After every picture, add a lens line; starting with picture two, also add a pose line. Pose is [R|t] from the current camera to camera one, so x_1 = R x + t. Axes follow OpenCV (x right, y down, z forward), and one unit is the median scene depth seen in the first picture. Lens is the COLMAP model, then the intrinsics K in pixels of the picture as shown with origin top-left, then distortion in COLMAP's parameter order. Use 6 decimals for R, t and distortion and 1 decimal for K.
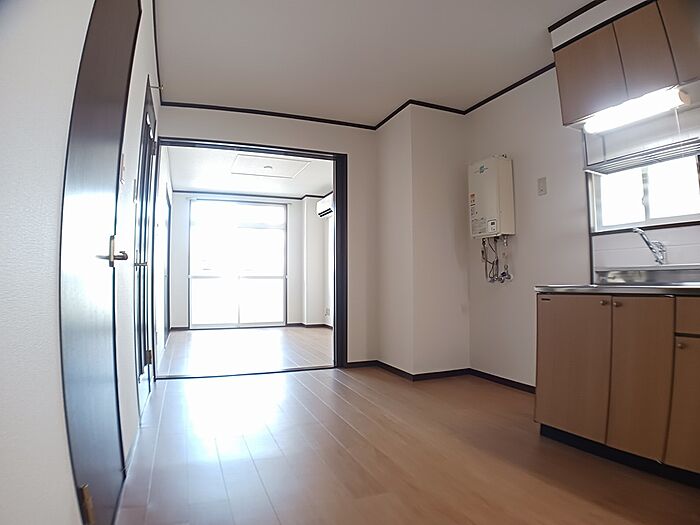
lens RADIAL K [[458.2, 0, 350.0], [0, 458.2, 262.5], [0, 0, 1]] dist [0.000801, 0.000082]
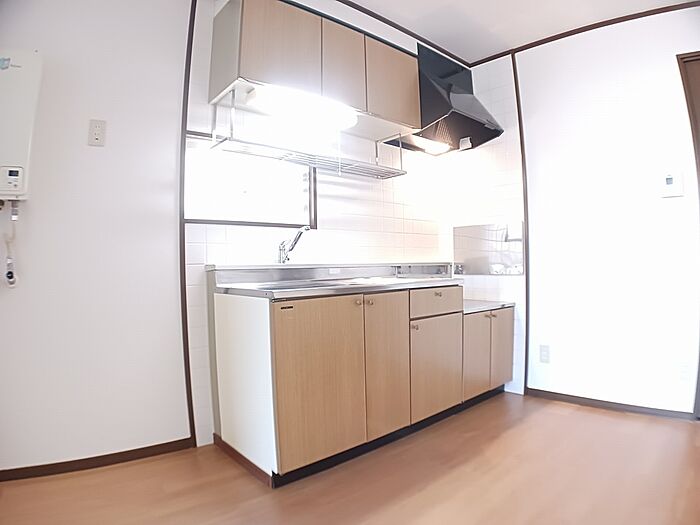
lens RADIAL K [[454.2, 0, 350.0], [0, 454.2, 262.5], [0, 0, 1]] dist [0.000965, 0.000292]
pose [[-0.248896, -0.017358, 0.968375, -0.314618], [-0.037667, 0.999256, 0.008230, -0.007174], [-0.967797, -0.034428, -0.249365, 0.921179]]
